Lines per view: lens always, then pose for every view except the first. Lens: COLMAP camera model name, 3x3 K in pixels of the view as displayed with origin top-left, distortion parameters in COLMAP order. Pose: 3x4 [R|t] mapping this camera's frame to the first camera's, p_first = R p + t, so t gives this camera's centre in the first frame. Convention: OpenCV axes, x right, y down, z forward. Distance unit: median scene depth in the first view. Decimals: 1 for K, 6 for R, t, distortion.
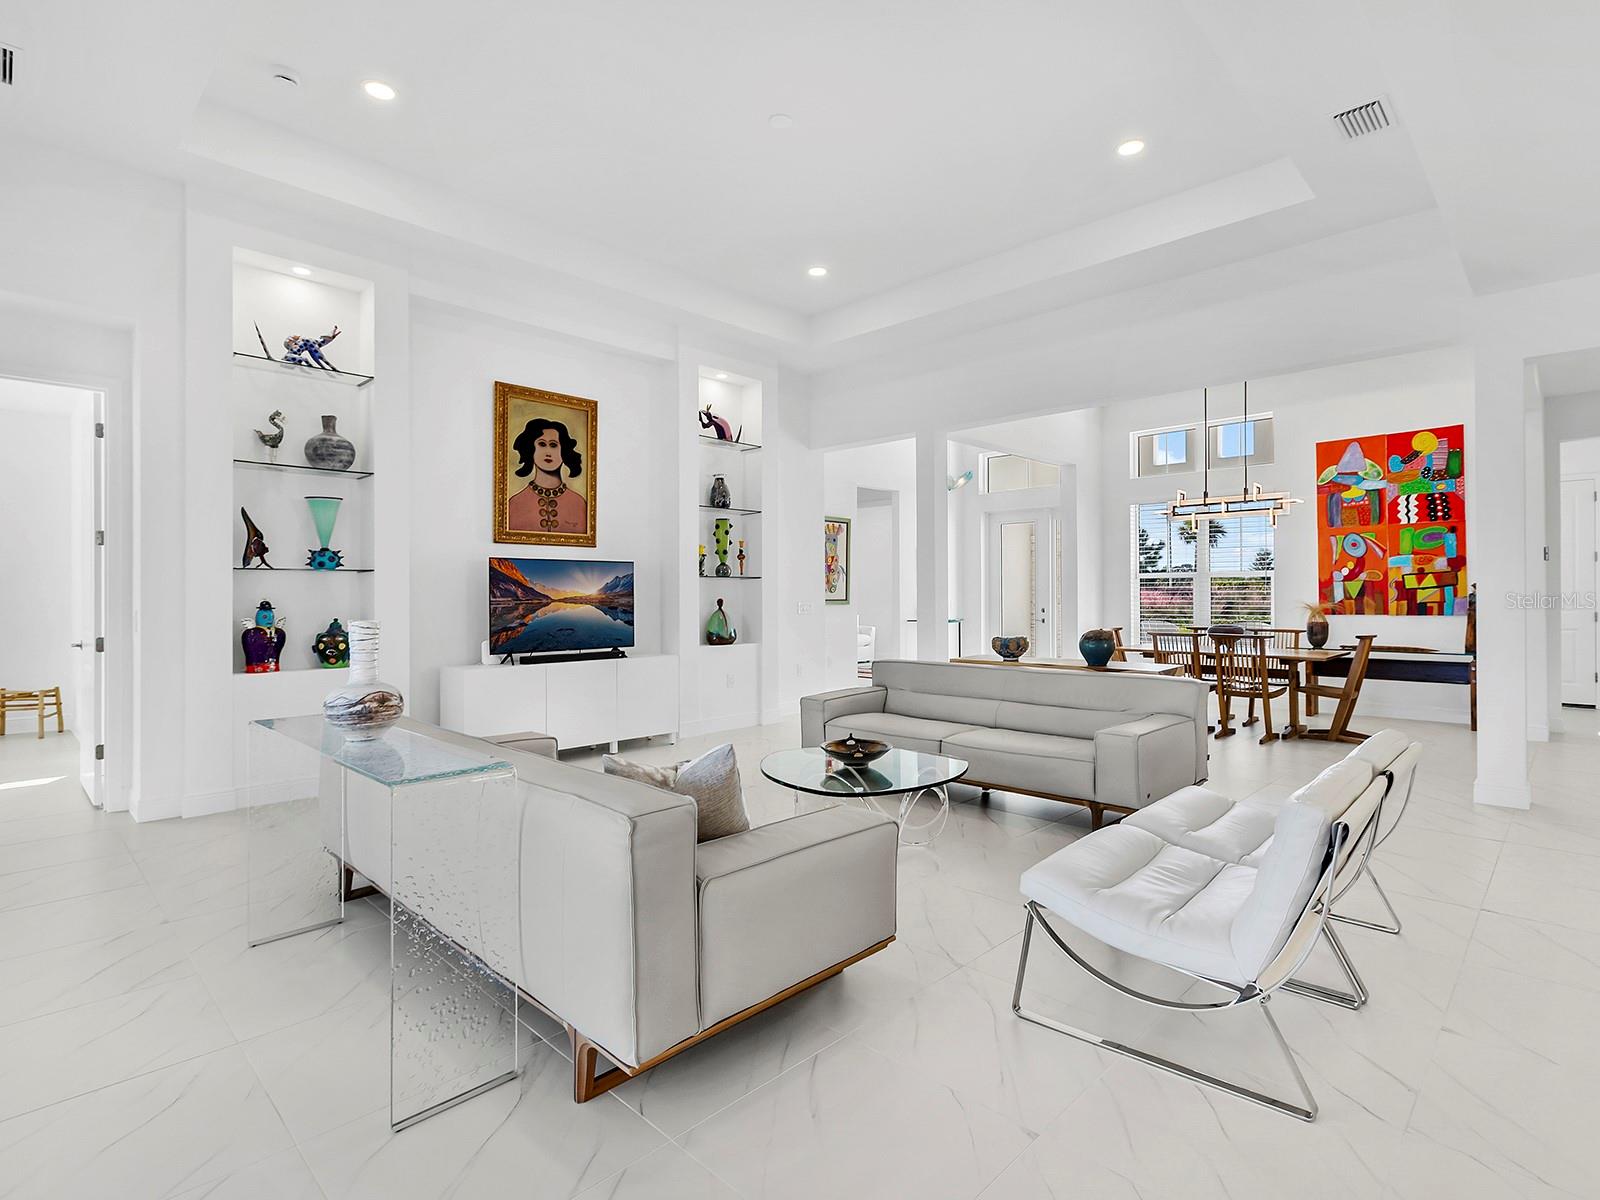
lens RADIAL K [[820.0, 0, 785.5], [0, 820.0, 598.6], [0, 0, 1]] dist [-0.004067, -0.002756]
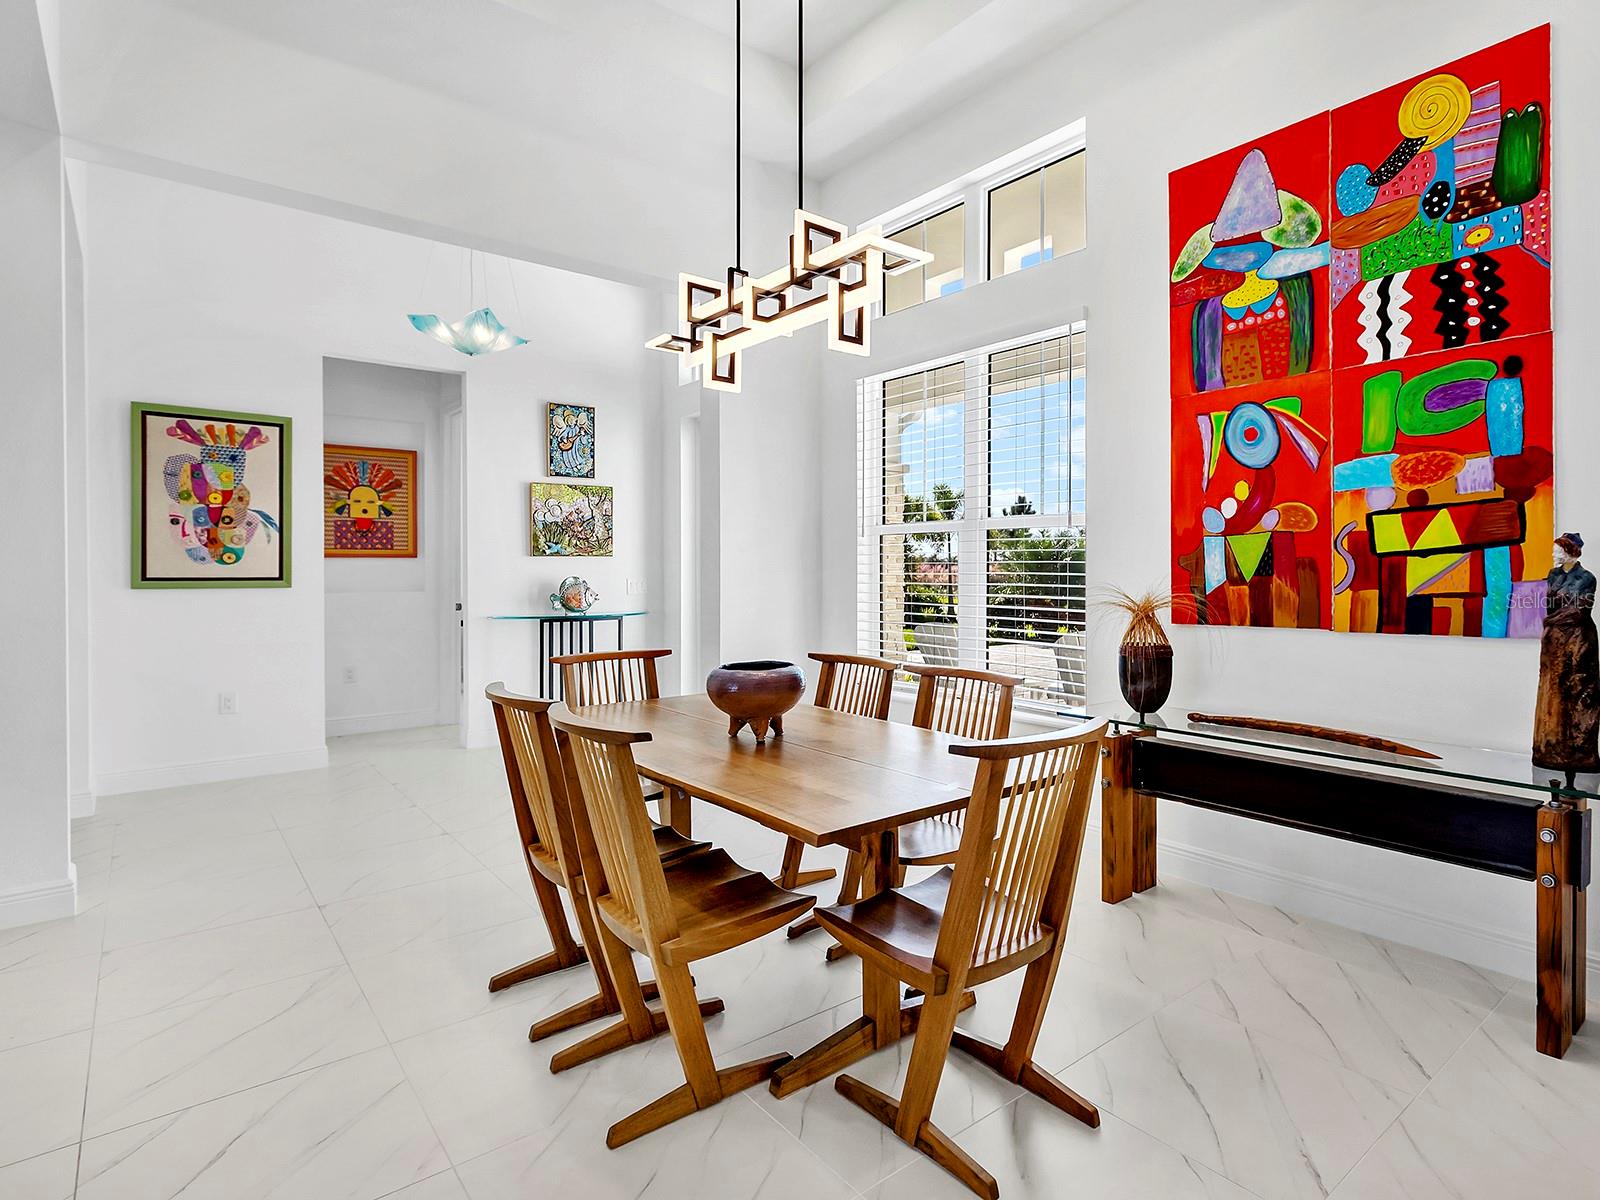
lens RADIAL K [[820.0, 0, 864.1], [0, 820.0, 585.9], [0, 0, 1]] dist [-0.004067, -0.002756]
pose [[0.995933, 0.003994, -0.090008, 0.609937], [-0.002291, 0.999817, 0.019015, -0.005103], [0.090067, -0.018732, 0.995760, 0.677075]]
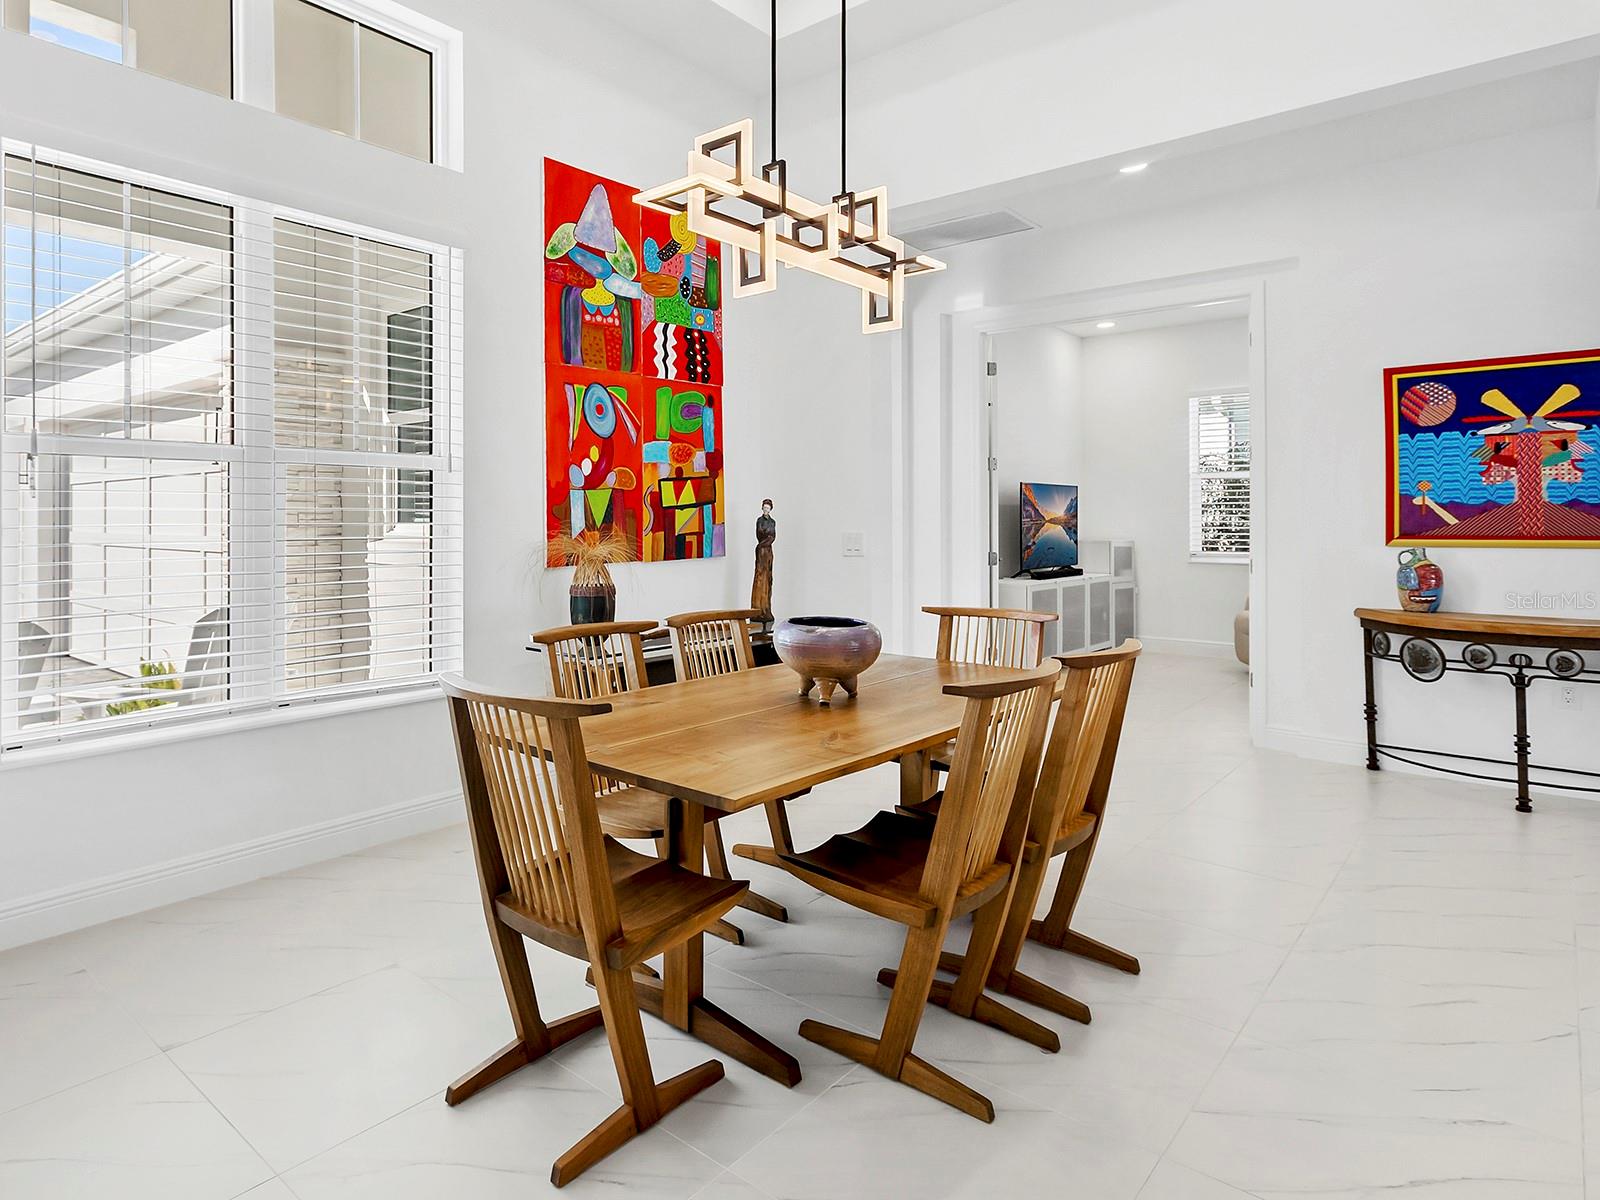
lens RADIAL K [[944.0, 0, 659.0], [0, 944.0, 509.7], [0, 0, 1]] dist [-0.016340, 0.005072]
pose [[-0.016399, 0.008207, 0.999832, 0.186467], [0.001962, 0.999965, -0.008176, -0.006385], [-0.999864, 0.001828, -0.016414, 1.069472]]
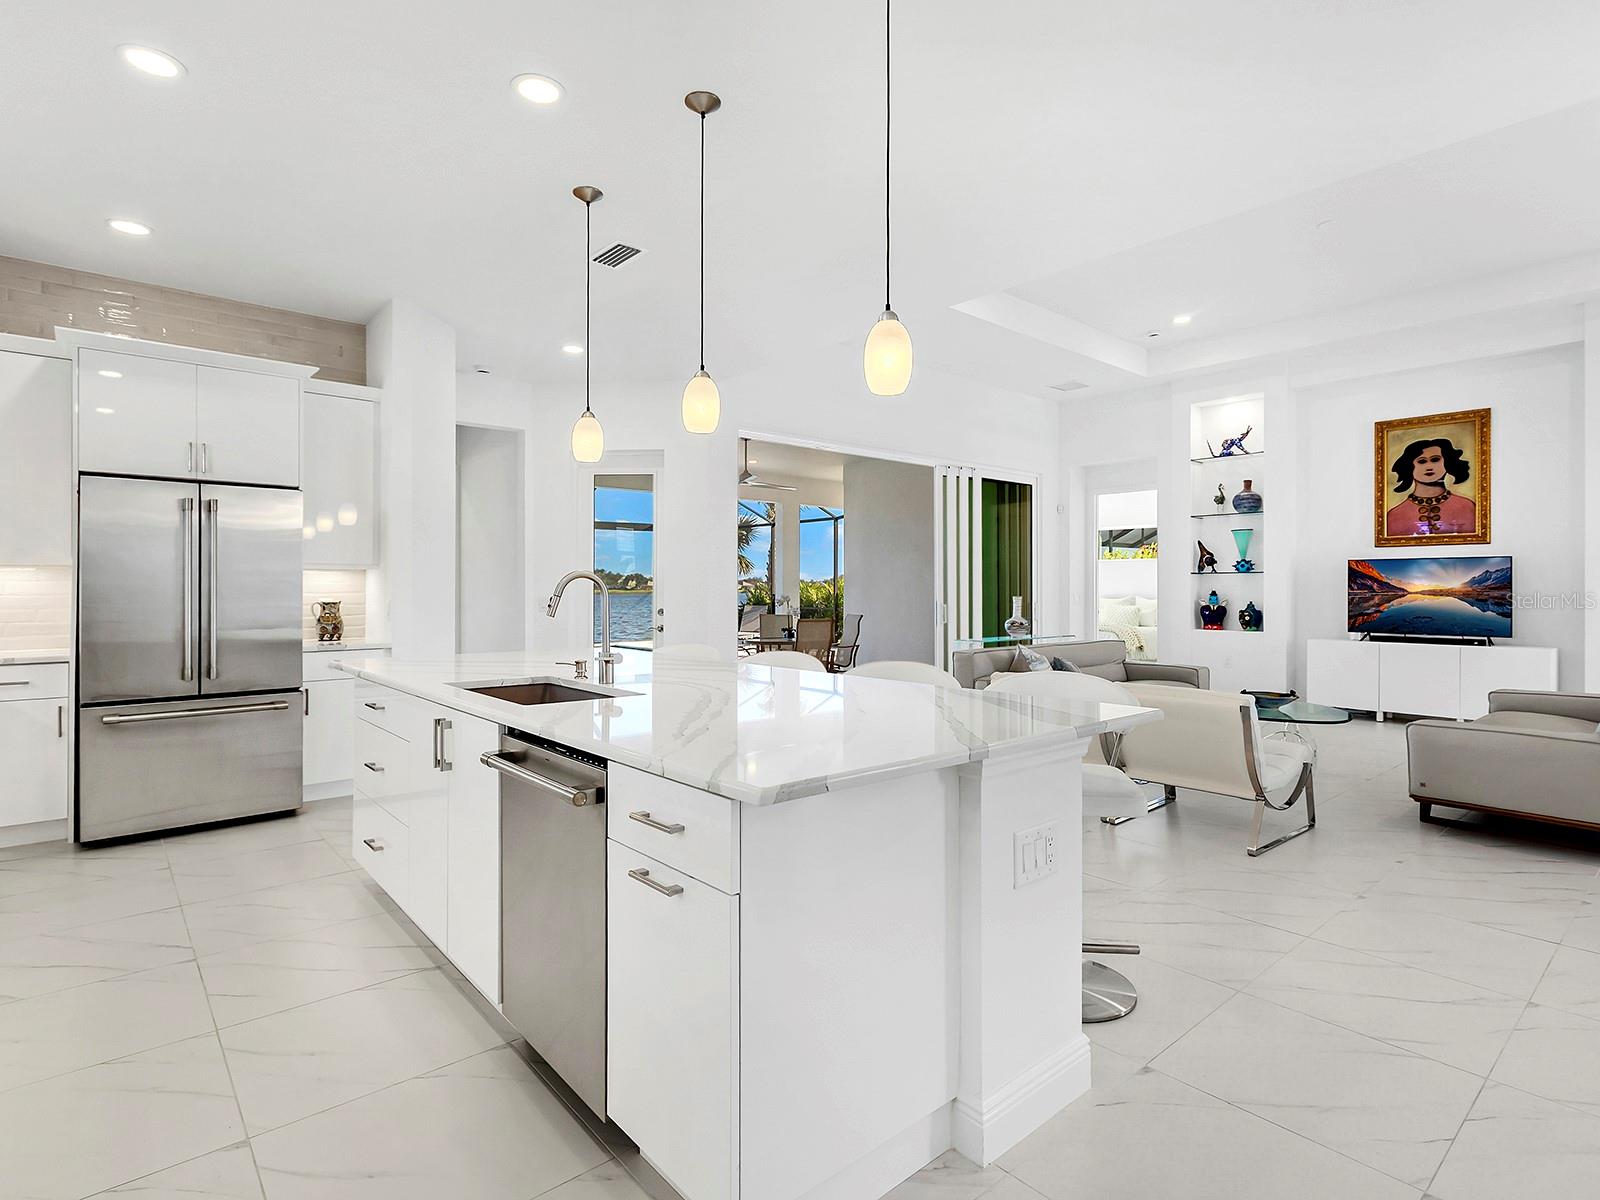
lens RADIAL K [[820.0, 0, 804.6], [0, 820.0, 584.9], [0, 0, 1]] dist [-0.004067, -0.002756]
pose [[-0.095059, 0.000952, -0.995471, 0.837197], [-0.003531, 0.999993, 0.001293, -0.006140], [0.995465, 0.003638, -0.095055, 0.186812]]
